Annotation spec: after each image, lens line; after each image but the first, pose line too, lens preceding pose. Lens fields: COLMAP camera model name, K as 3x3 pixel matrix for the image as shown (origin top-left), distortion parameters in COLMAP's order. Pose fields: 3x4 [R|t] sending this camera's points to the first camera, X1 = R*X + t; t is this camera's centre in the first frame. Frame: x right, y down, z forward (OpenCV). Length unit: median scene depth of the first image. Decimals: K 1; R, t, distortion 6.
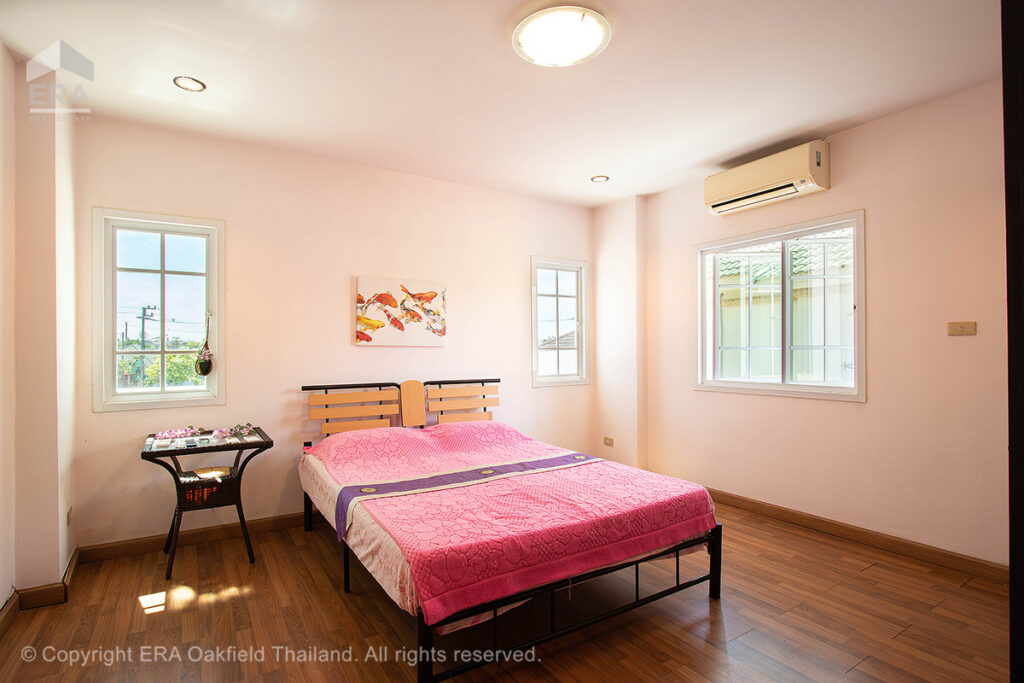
lens RADIAL K [[522.2, 0, 510.7], [0, 522.2, 346.9], [0, 0, 1]] dist [-0.002710, -0.000502]
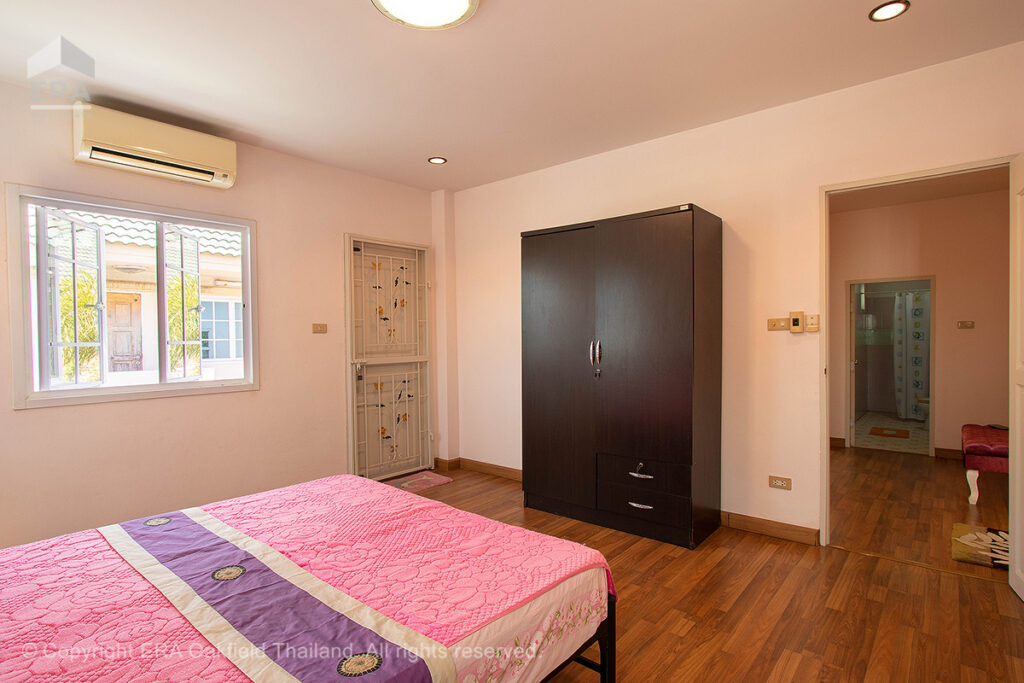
lens RADIAL K [[522.2, 0, 510.7], [0, 522.2, 346.9], [0, 0, 1]] dist [-0.002710, -0.000502]
pose [[-0.299791, -0.006889, 0.953980, -0.571223], [0.006654, 0.999935, 0.009312, 0.005391], [-0.953982, 0.009140, -0.299726, 0.791838]]
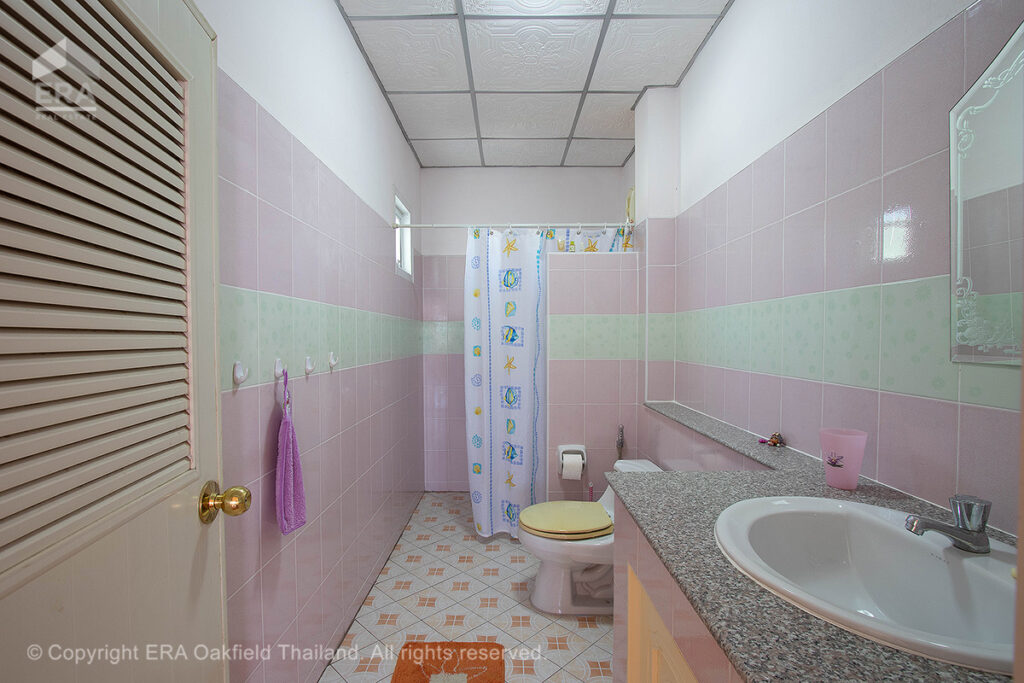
lens RADIAL K [[478.2, 0, 510.4], [0, 478.2, 346.9], [0, 0, 1]] dist [-0.000454, -0.000122]
pose [[-0.847570, -0.001876, 0.530681, -0.184916], [0.006965, 0.999868, 0.014660, 0.003275], [-0.530638, 0.016121, -0.847445, 0.254347]]
